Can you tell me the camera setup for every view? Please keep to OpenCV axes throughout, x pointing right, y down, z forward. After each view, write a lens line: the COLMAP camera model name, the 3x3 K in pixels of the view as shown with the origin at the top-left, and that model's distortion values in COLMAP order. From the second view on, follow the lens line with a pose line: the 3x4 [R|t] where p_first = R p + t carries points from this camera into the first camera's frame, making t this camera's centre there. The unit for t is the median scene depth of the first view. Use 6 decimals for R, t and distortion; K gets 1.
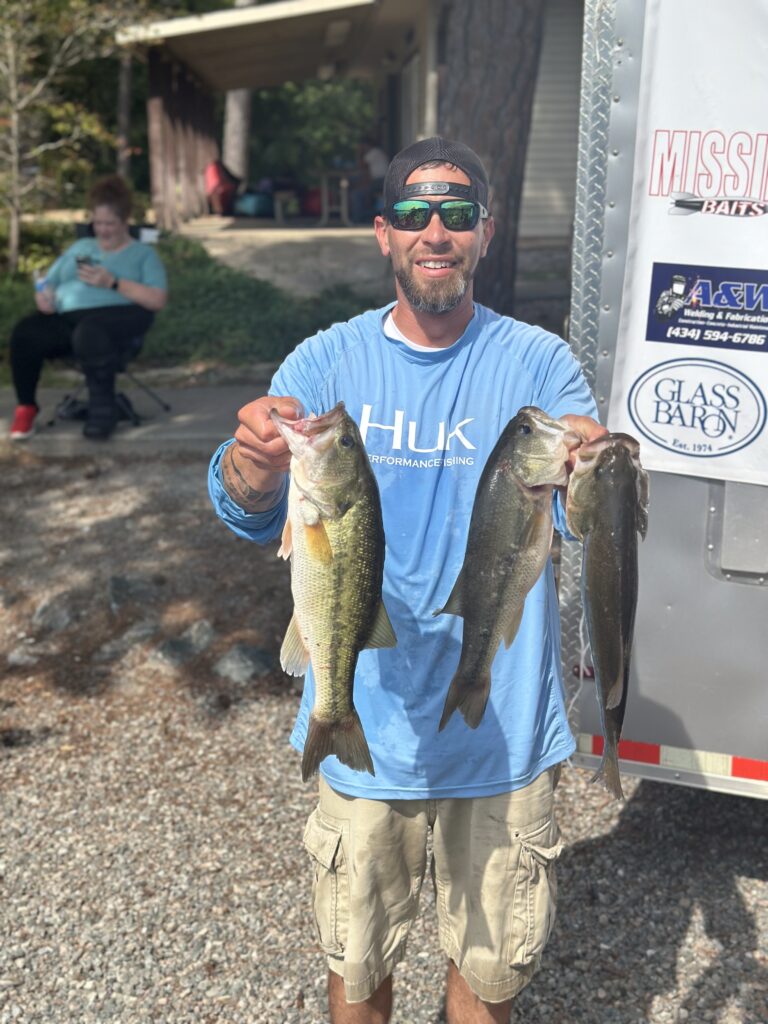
lens RADIAL K [[1431.6, 0, 372.1], [0, 1431.6, 511.7], [0, 0, 1]] dist [0.124657, 0.000000]
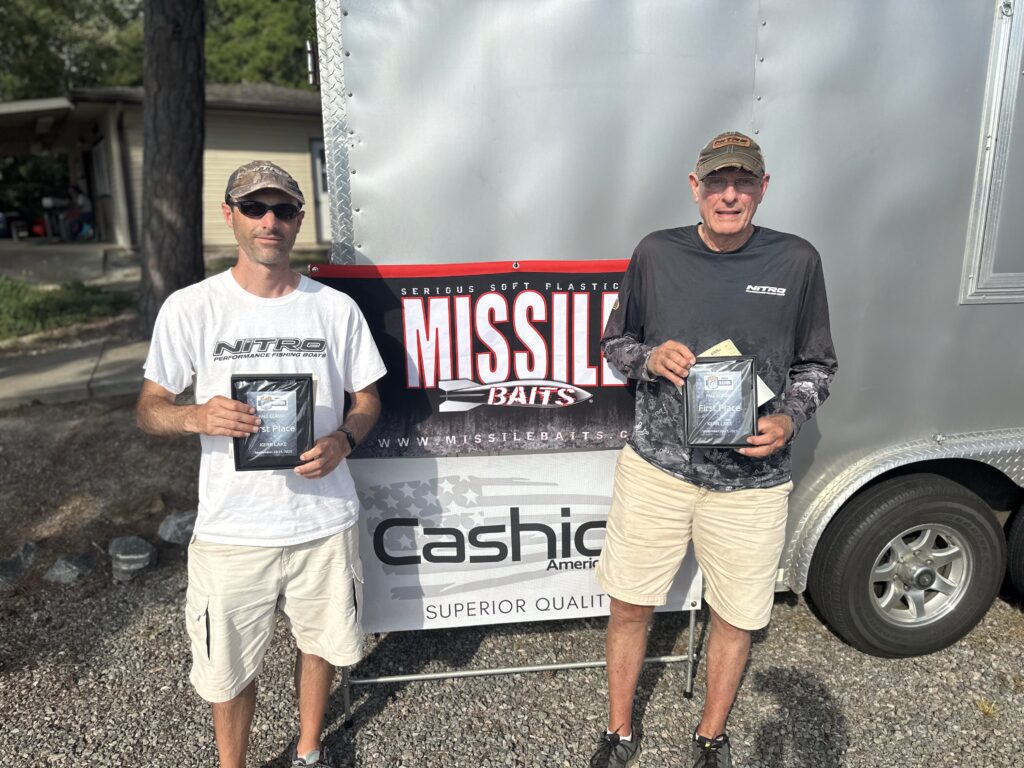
lens RADIAL K [[726.4, 0, 508.4], [0, 726.4, 381.2], [0, 0, 1]] dist [0.017792, -0.026686]
pose [[0.860610, -0.119294, 0.495096, -0.087362], [0.118834, 0.992380, 0.032551, -0.074480], [-0.495207, 0.030821, 0.868228, 0.312978]]
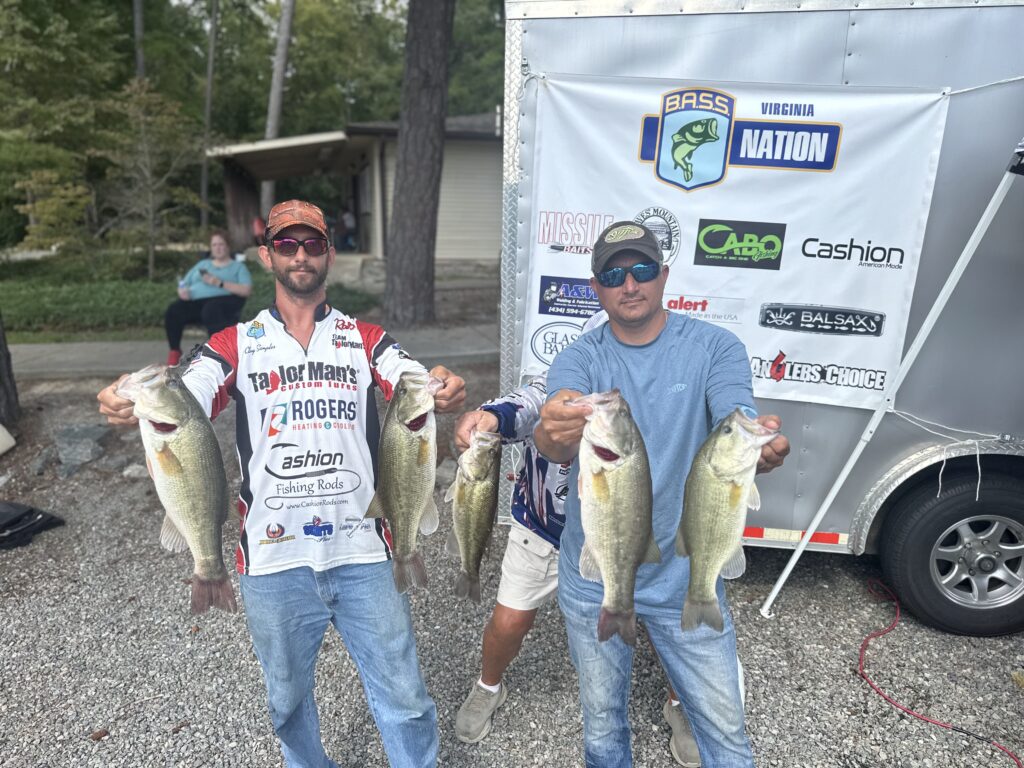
lens RADIAL K [[726.4, 0, 505.0], [0, 726.4, 390.6], [0, 0, 1]] dist [0.017792, -0.026686]
pose [[0.975408, -0.039455, 0.216845, -0.081000], [0.040917, 0.999160, -0.002251, -0.009925], [-0.216574, 0.011068, 0.976203, 0.014433]]
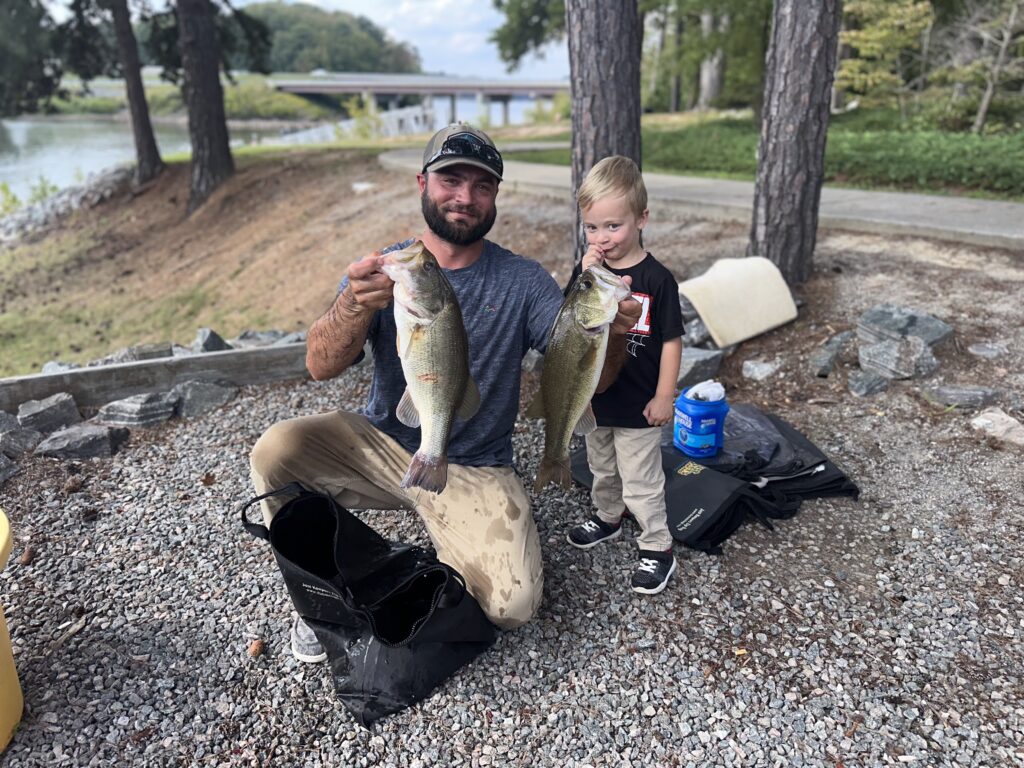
lens RADIAL K [[726.4, 0, 514.2], [0, 726.4, 388.7], [0, 0, 1]] dist [0.017792, -0.026686]
pose [[0.756377, 0.253801, -0.602892, -0.480331], [-0.165974, 0.965963, 0.198416, 0.023516], [0.632729, -0.050013, 0.772757, 0.844382]]
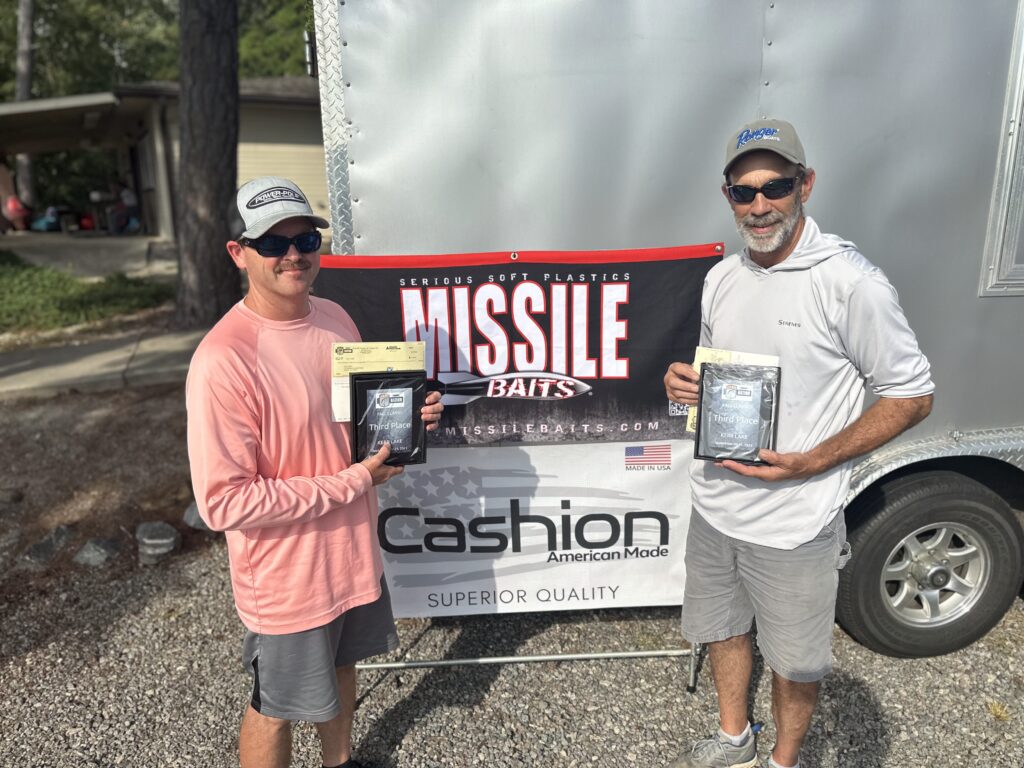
lens RADIAL K [[726.4, 0, 513.5], [0, 726.4, 390.1], [0, 0, 1]] dist [0.017792, -0.026686]
pose [[0.885313, -0.123276, 0.448357, -0.049454], [0.113546, 0.992341, 0.048640, -0.068039], [-0.450919, 0.007847, 0.892530, 0.293387]]
